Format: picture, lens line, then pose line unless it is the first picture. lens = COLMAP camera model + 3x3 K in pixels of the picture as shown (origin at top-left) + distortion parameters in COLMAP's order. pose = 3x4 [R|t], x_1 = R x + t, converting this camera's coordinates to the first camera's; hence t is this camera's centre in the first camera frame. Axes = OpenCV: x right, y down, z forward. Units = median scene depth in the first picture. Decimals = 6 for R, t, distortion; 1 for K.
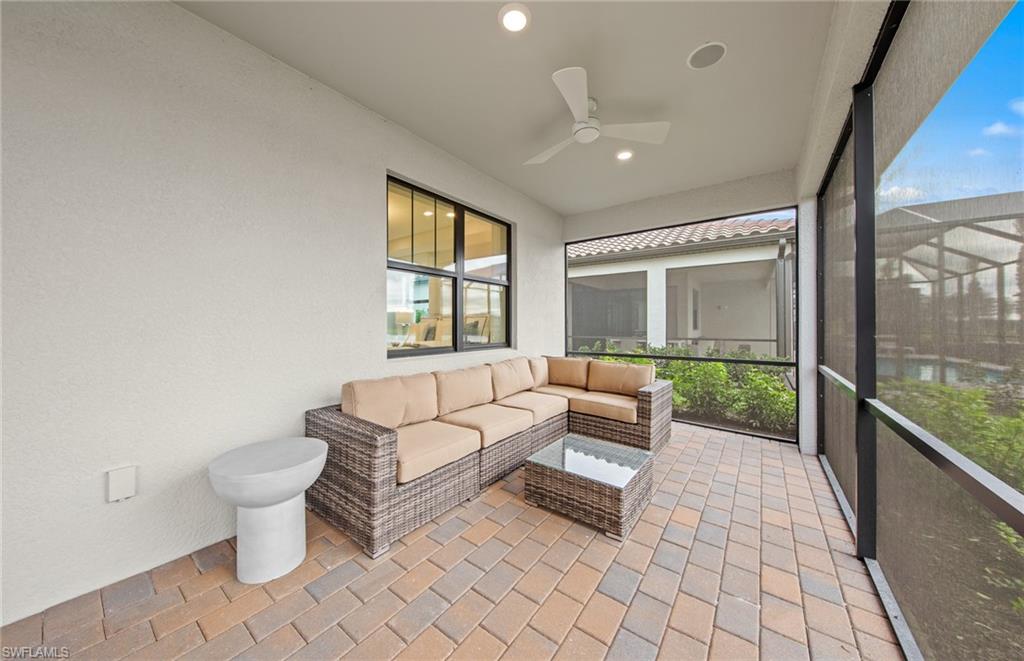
lens RADIAL K [[339.1, 0, 507.0], [0, 339.1, 326.6], [0, 0, 1]] dist [-0.000593, -0.000350]
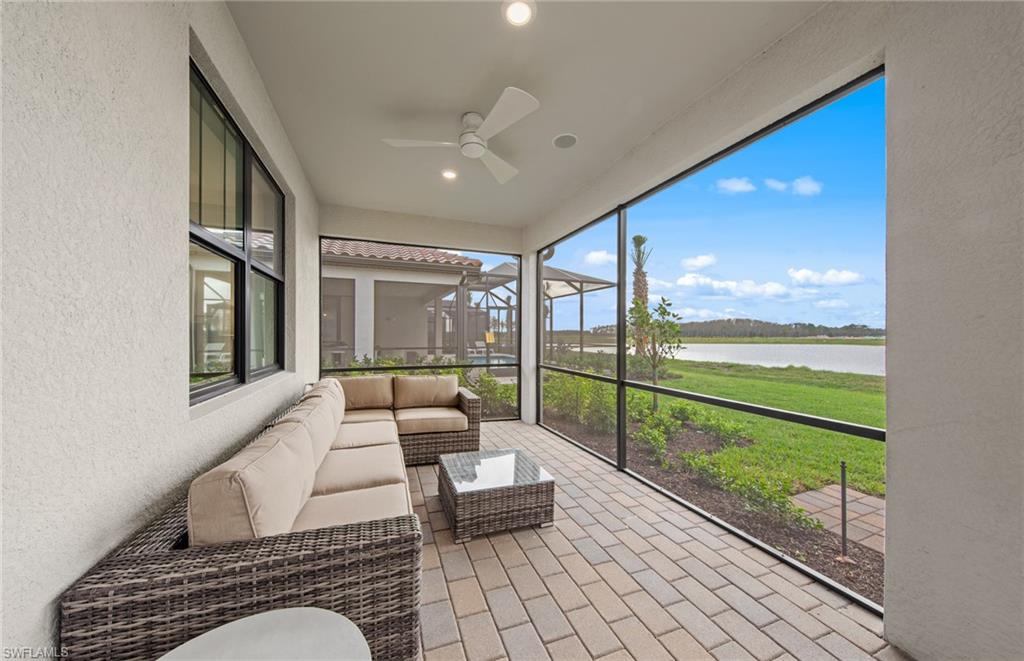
lens RADIAL K [[339.1, 0, 506.0], [0, 339.1, 334.1], [0, 0, 1]] dist [-0.000593, -0.000350]
pose [[0.543097, 0.005917, 0.839649, -0.439298], [-0.001794, 0.999981, -0.005886, -0.010853], [-0.839668, 0.001691, 0.543097, 0.299278]]
